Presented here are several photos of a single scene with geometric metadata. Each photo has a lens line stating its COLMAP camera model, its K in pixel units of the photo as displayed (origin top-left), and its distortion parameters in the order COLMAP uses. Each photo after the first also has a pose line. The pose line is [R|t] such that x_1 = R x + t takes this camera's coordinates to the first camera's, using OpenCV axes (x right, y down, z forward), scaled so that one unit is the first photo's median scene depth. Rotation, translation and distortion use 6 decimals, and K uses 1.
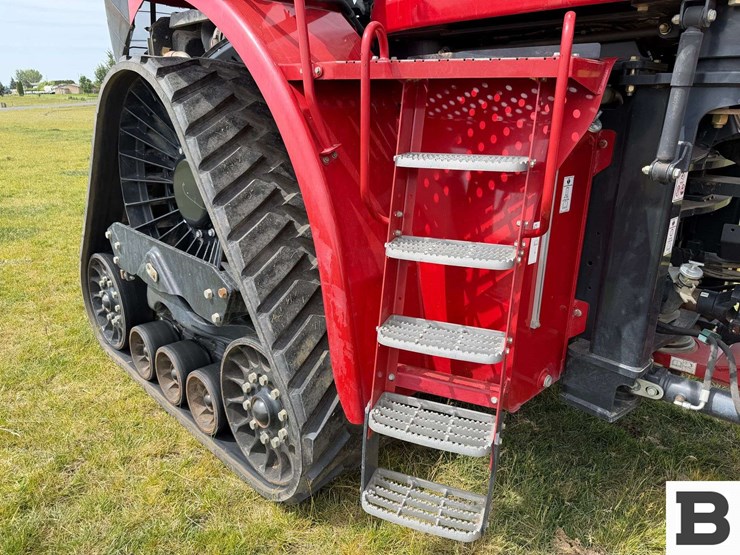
lens RADIAL K [[538.0, 0, 385.2], [0, 538.0, 278.8], [0, 0, 1]] dist [0.027313, -0.106618]
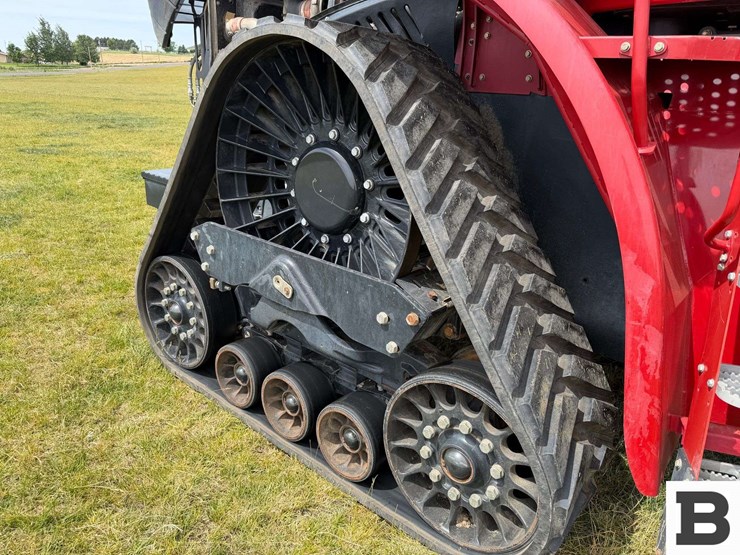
lens RADIAL K [[533.4, 0, 370.0], [0, 533.4, 277.5], [0, 0, 1]] dist [0.000579, -0.006928]
pose [[0.996363, 0.005451, 0.085037, -0.369902], [-0.007813, 0.999592, 0.027464, -0.050191], [-0.084852, -0.028029, 0.995999, 0.177907]]
